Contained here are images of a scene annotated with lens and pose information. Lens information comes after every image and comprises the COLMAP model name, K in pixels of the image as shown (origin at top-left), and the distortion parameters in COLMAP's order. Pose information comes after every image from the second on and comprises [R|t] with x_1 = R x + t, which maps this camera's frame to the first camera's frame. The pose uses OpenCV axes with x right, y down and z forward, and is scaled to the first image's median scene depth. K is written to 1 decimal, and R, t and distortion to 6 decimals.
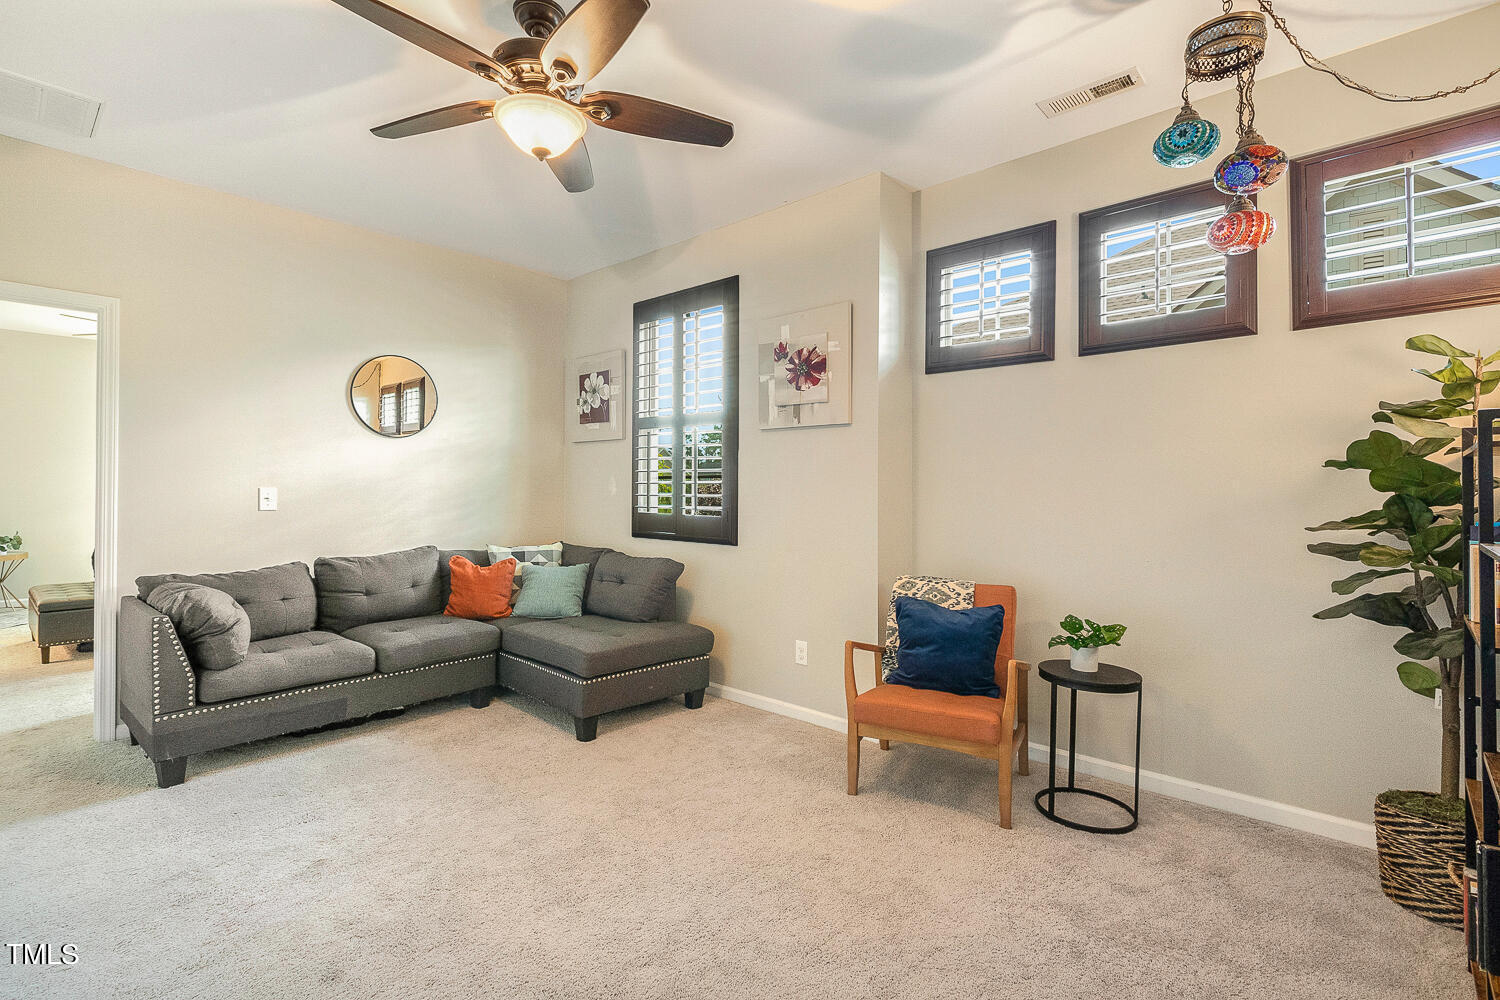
lens RADIAL K [[694.8, 0, 750.0], [0, 694.8, 500.0], [0, 0, 1]] dist [0.002175, 0.000490]
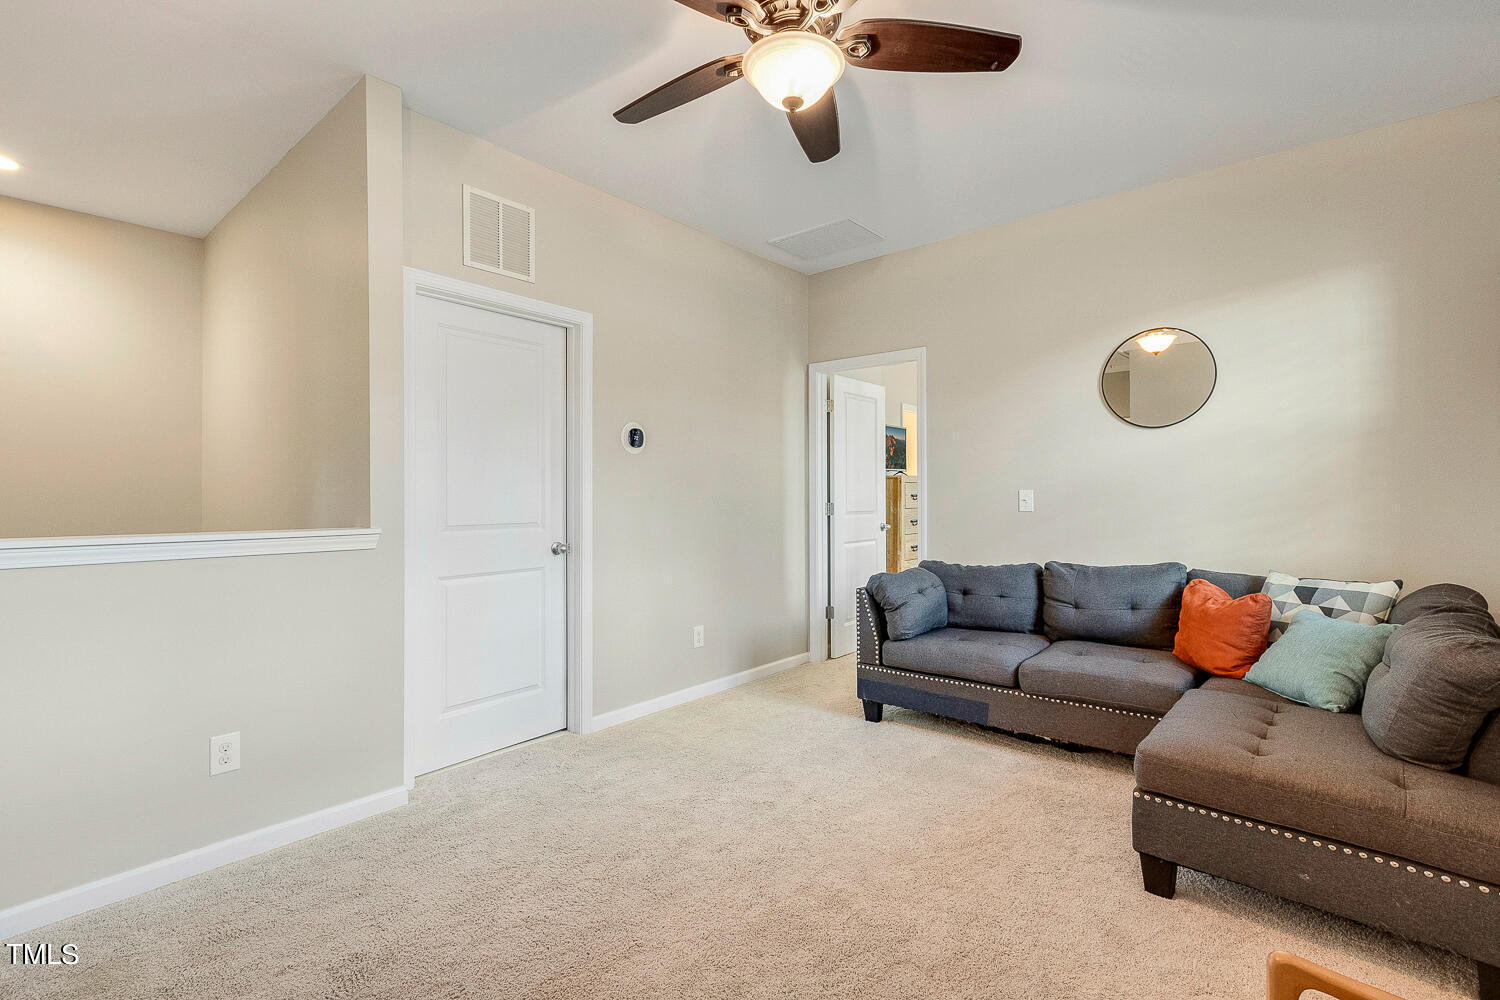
lens RADIAL K [[694.8, 0, 750.0], [0, 694.8, 500.0], [0, 0, 1]] dist [0.002175, 0.000490]
pose [[0.024692, 0.007112, -0.999670, 0.370016], [-0.010335, 0.999923, 0.006859, -0.005564], [0.999642, 0.010162, 0.024763, 0.606049]]
